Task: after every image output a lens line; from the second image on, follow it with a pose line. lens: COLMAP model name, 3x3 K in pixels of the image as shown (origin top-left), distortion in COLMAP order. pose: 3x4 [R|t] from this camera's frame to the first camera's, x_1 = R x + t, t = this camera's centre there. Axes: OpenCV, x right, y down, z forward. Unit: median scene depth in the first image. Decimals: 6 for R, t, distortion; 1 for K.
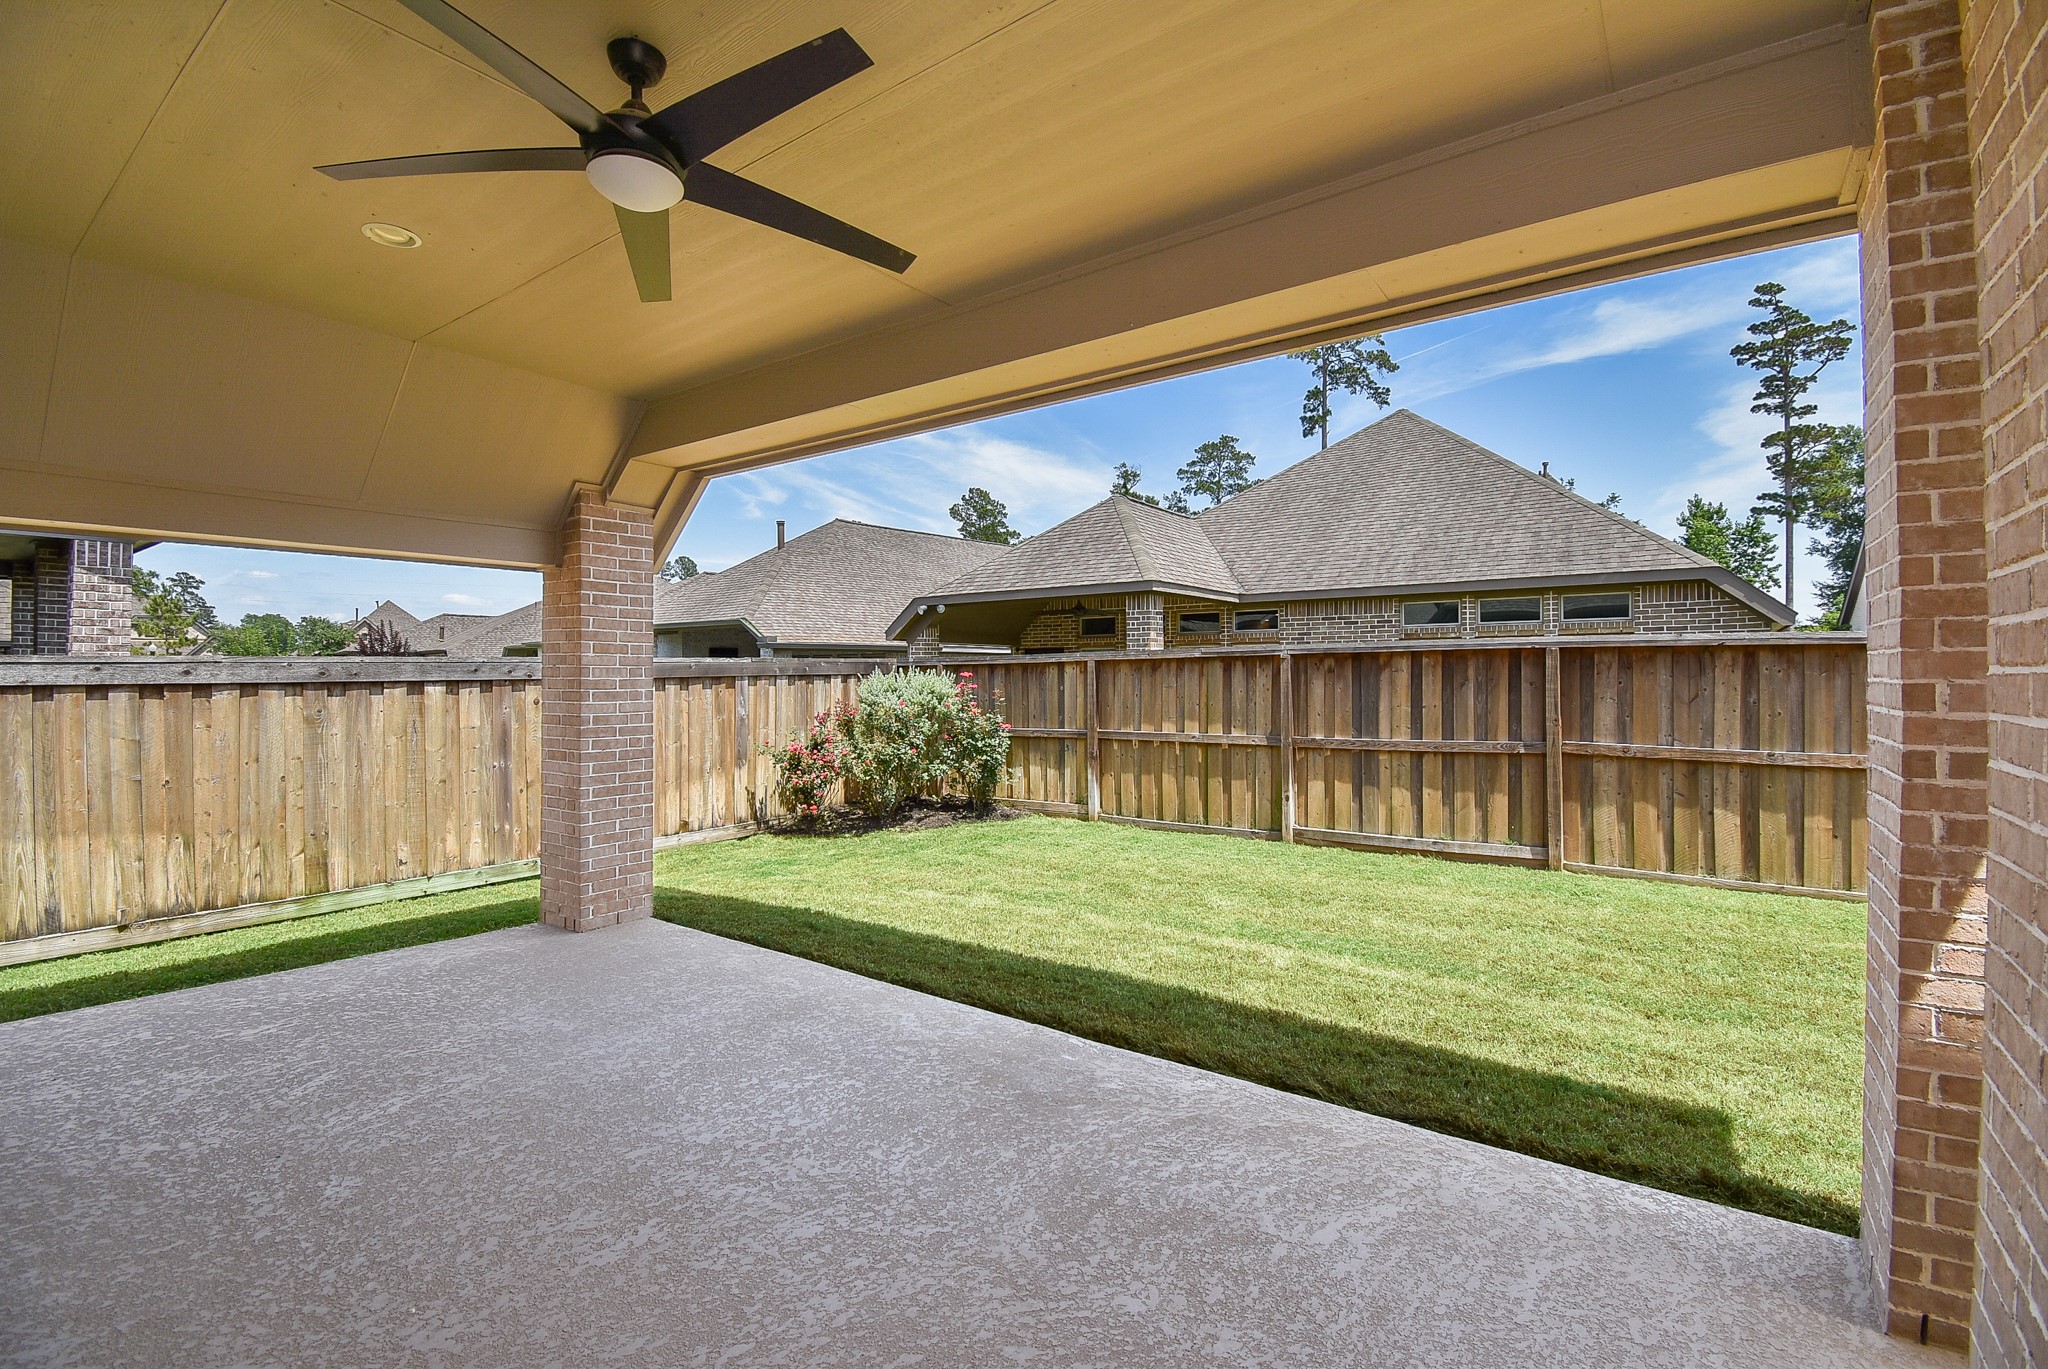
lens RADIAL K [[906.6, 0, 1019.3], [0, 906.6, 669.1], [0, 0, 1]] dist [0.002420, -0.012401]
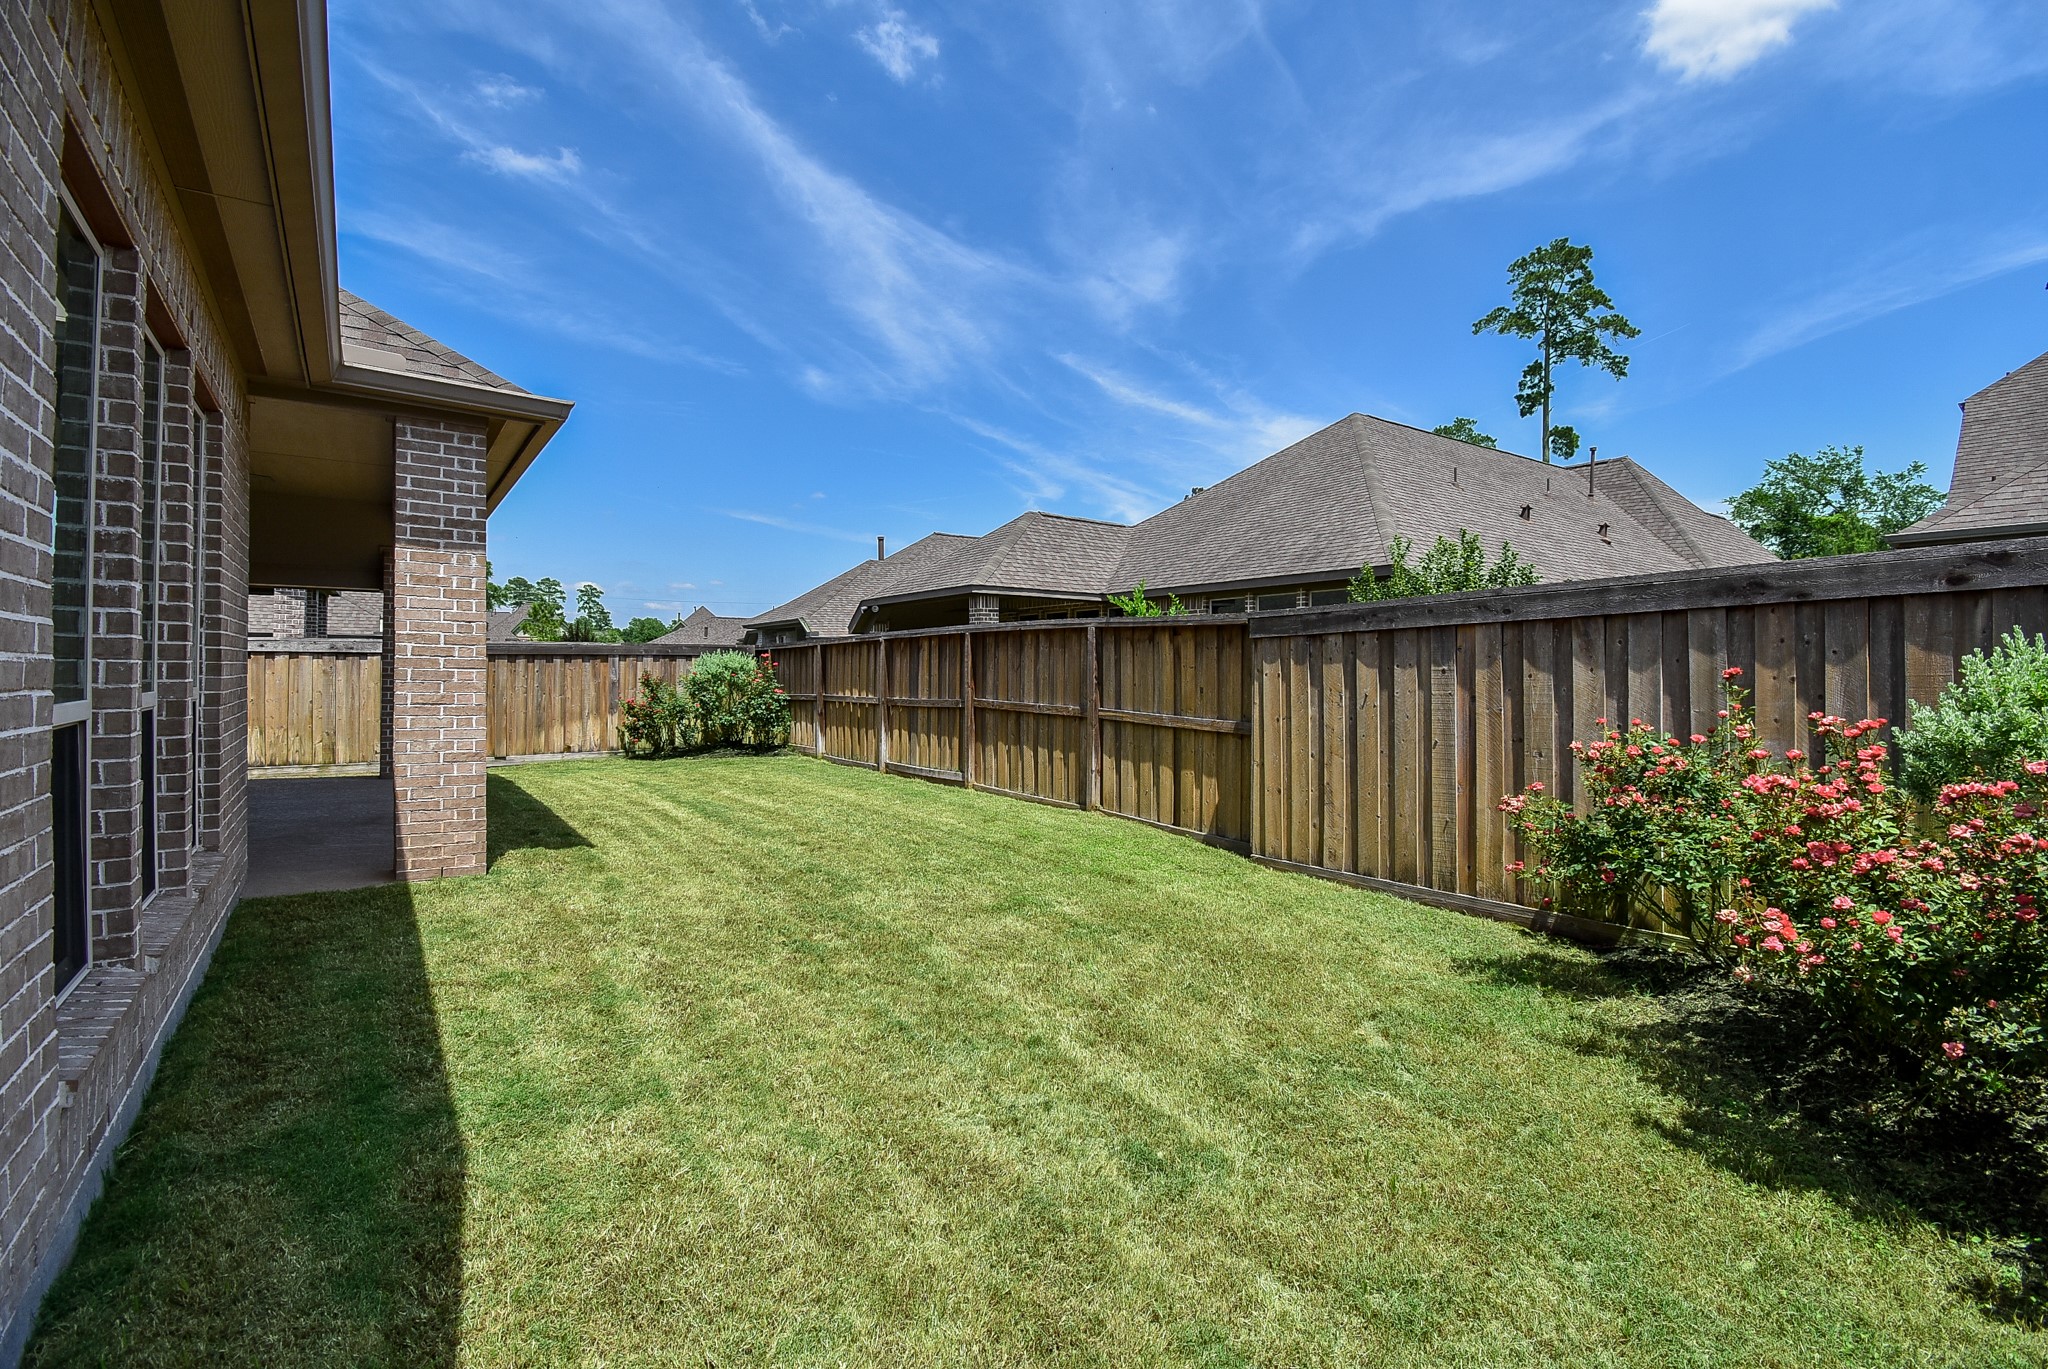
lens RADIAL K [[906.6, 0, 1026.9], [0, 906.6, 678.2], [0, 0, 1]] dist [0.002420, -0.012401]
pose [[0.951514, 0.012571, -0.307349, 1.206194], [-0.009222, 0.999881, 0.012346, 0.032234], [0.307467, -0.008913, 0.951517, -0.353928]]
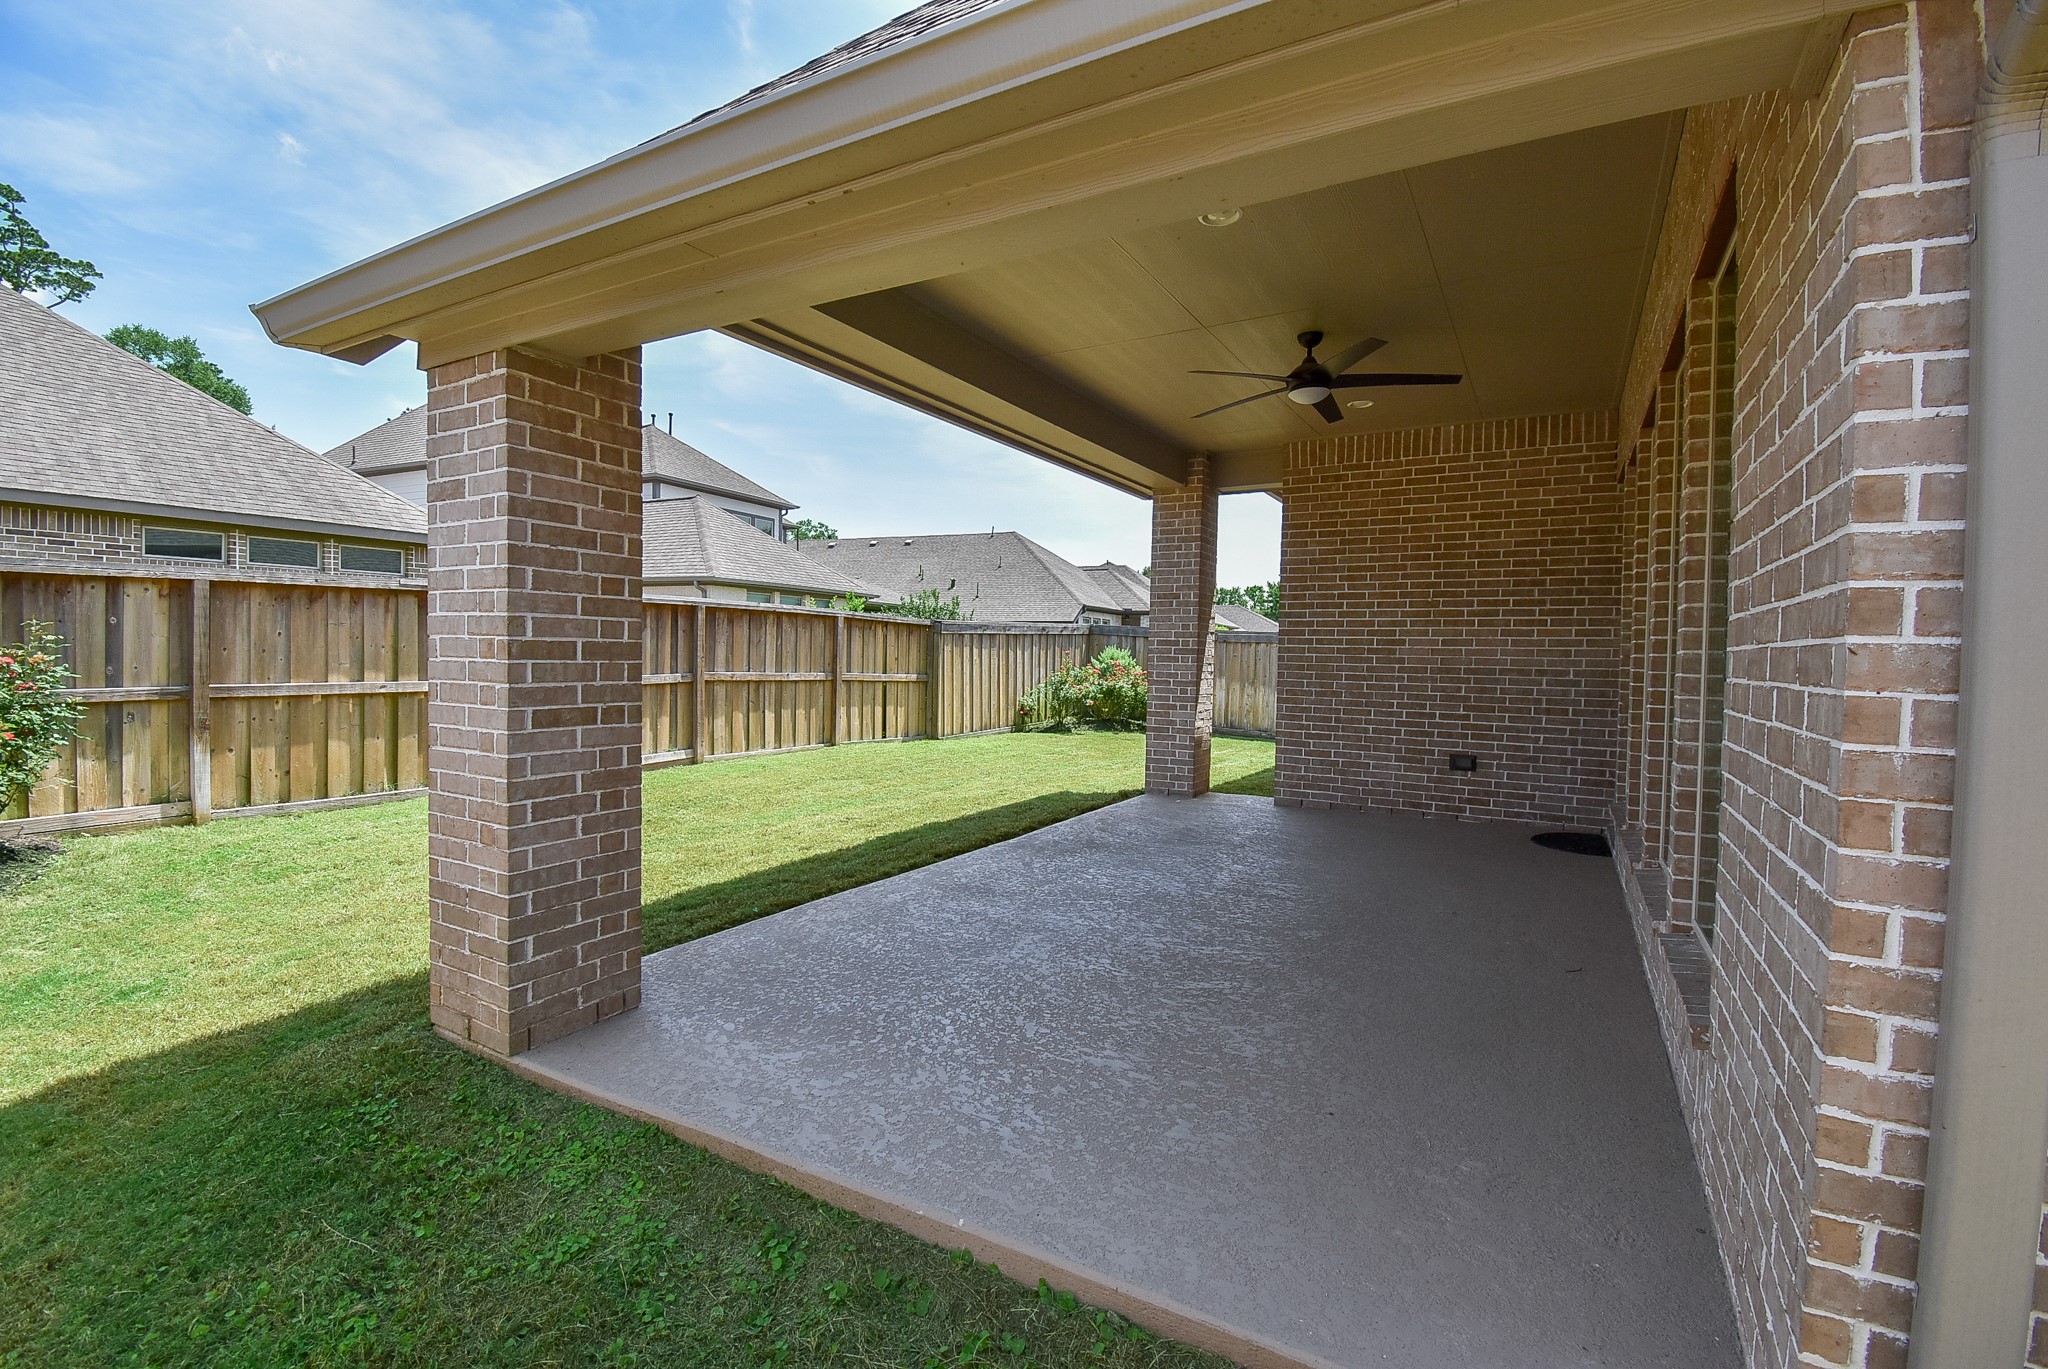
lens RADIAL K [[906.6, 0, 1024.0], [0, 906.6, 684.1], [0, 0, 1]] dist [0.002420, -0.012401]
pose [[-0.099861, -0.032262, 0.994478, -0.924206], [-0.023130, 0.999279, 0.030096, 0.046376], [-0.994732, -0.019997, -0.100536, 0.683380]]
